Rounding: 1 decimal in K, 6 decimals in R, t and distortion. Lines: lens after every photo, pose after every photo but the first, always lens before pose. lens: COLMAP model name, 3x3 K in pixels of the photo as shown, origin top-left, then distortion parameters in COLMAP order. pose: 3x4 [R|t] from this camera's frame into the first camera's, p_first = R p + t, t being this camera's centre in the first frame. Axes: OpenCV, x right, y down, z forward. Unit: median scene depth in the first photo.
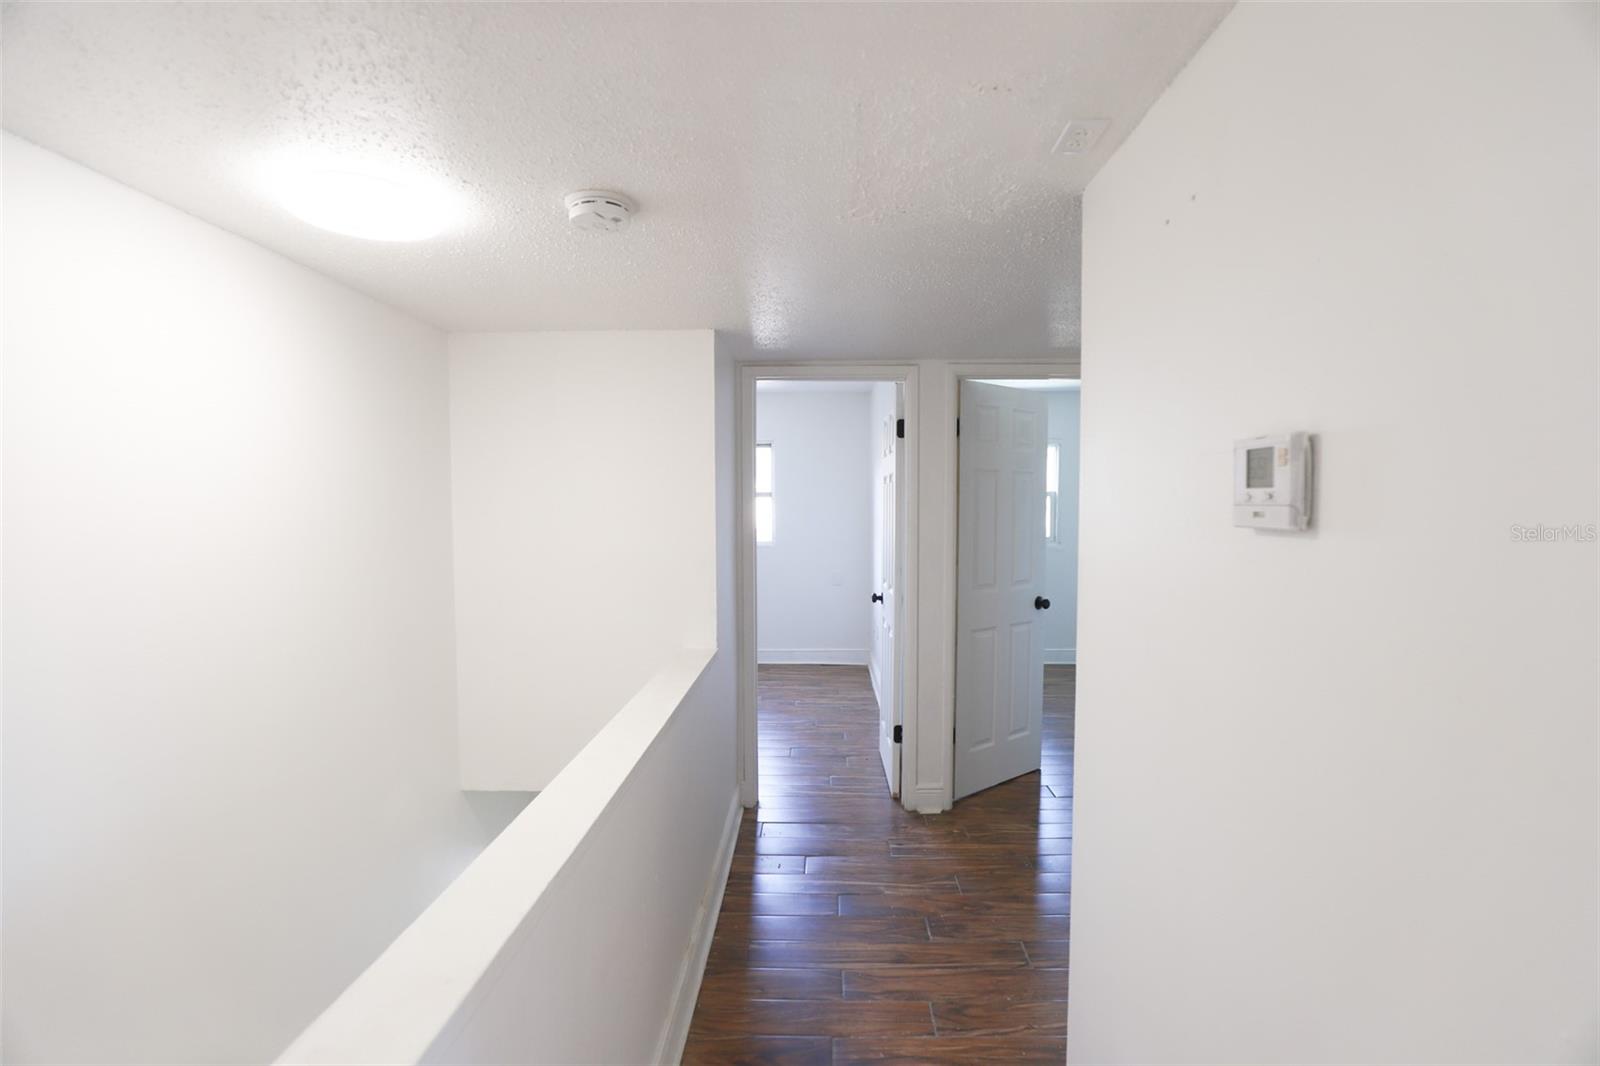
lens RADIAL K [[742.6, 0, 805.3], [0, 742.6, 532.8], [0, 0, 1]] dist [-0.026252, -0.000077]
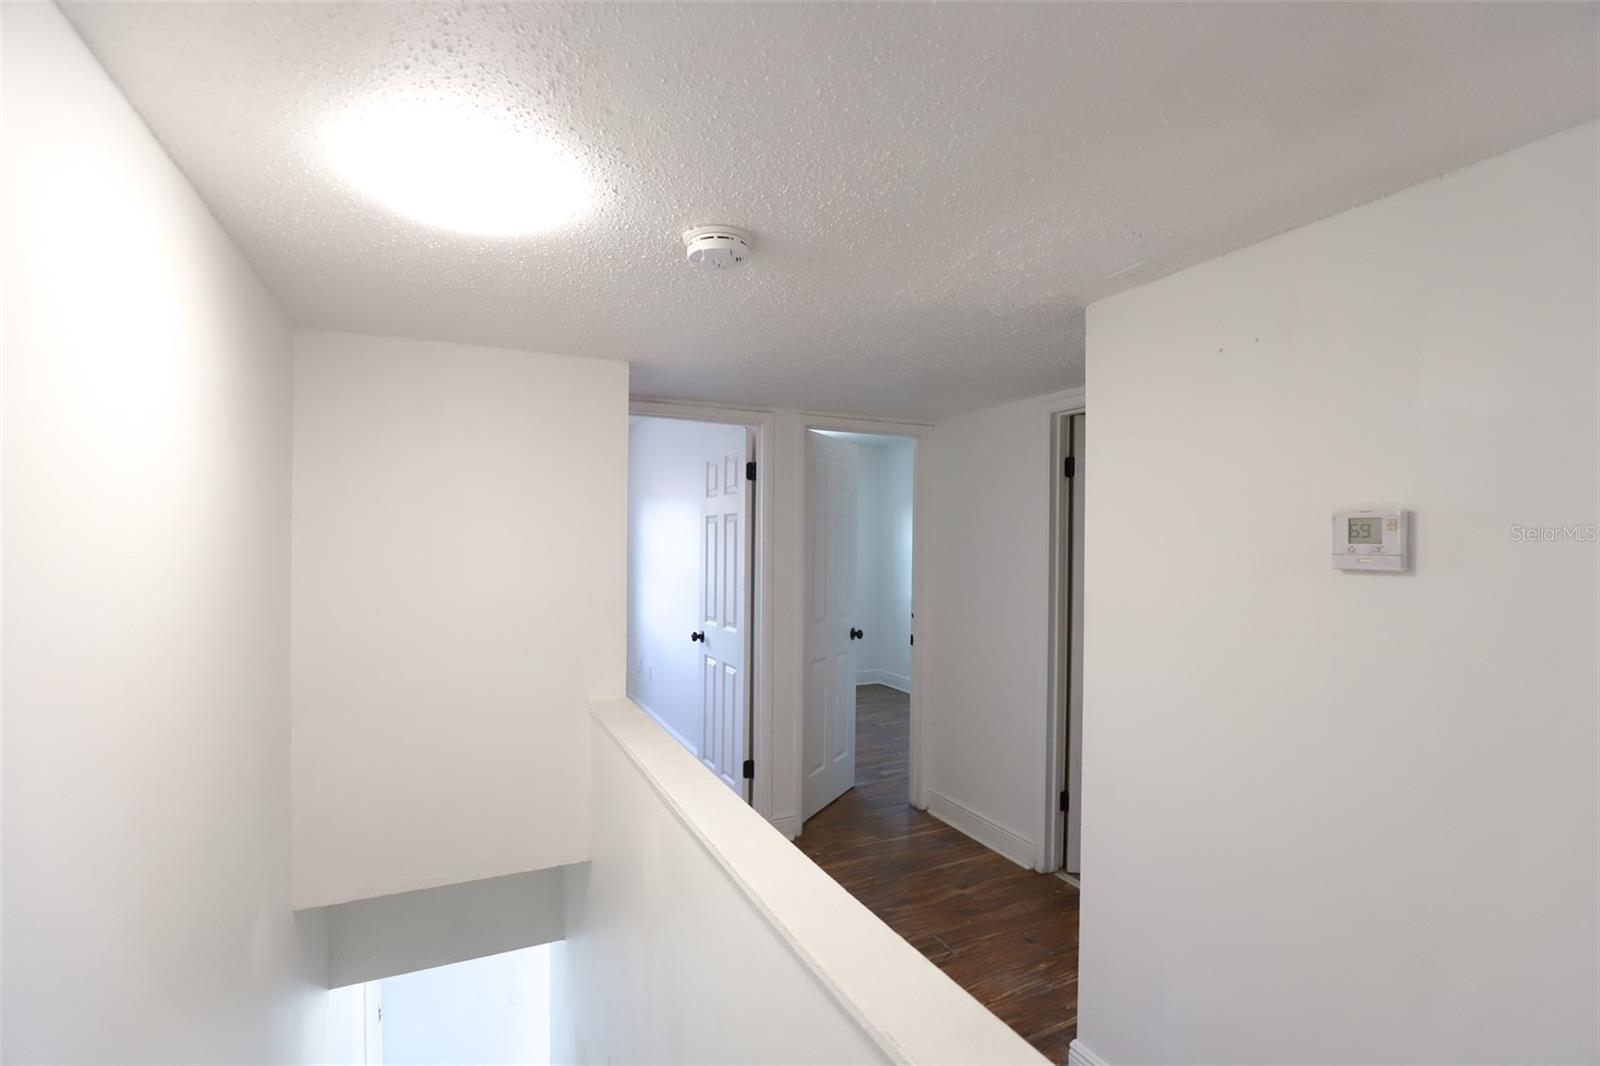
lens RADIAL K [[742.6, 0, 808.6], [0, 742.6, 533.7], [0, 0, 1]] dist [-0.026252, -0.000077]
pose [[0.889114, 0.011566, 0.457539, -0.349764], [0.009871, 0.998964, -0.044434, -0.008059], [-0.457579, 0.044023, 0.888079, 0.054659]]
